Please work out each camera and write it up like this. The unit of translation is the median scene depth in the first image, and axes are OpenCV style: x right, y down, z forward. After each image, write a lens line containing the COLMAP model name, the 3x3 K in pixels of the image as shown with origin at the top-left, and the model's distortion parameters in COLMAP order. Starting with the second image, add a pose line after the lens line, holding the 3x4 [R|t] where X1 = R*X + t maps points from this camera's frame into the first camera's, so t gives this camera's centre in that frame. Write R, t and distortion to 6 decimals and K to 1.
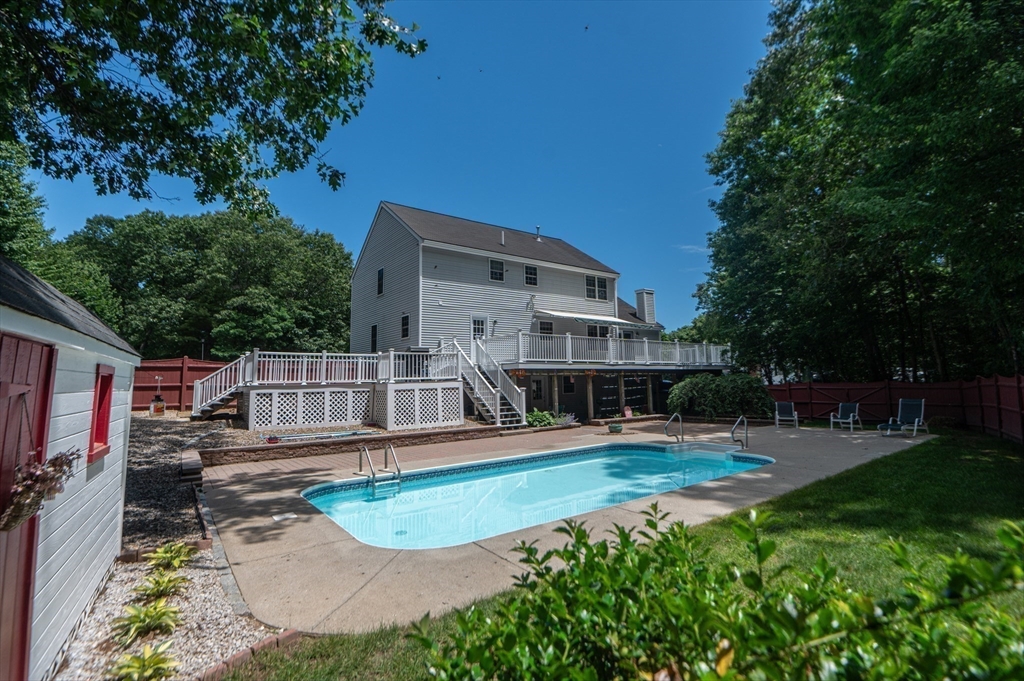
lens RADIAL K [[471.9, 0, 517.4], [0, 471.9, 327.6], [0, 0, 1]] dist [-0.001445, -0.026847]
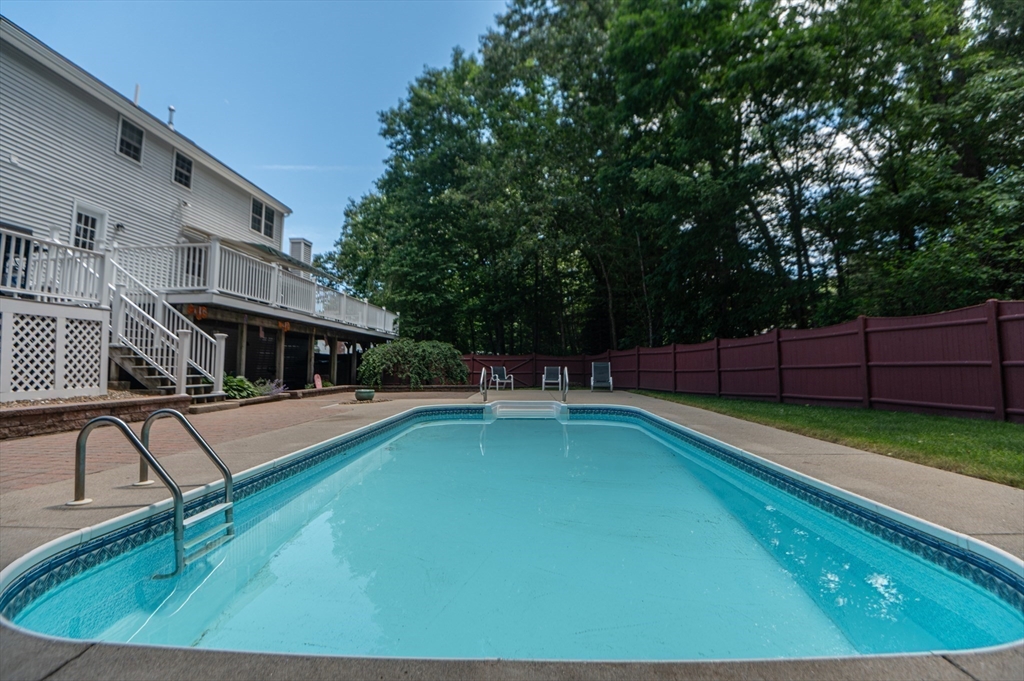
lens RADIAL K [[471.9, 0, 517.4], [0, 471.9, 327.6], [0, 0, 1]] dist [-0.001445, -0.026847]
pose [[0.616593, 0.083006, 0.782894, -0.226727], [-0.101172, 0.994535, -0.025763, 0.096455], [-0.780754, -0.063321, 0.621622, 0.331682]]
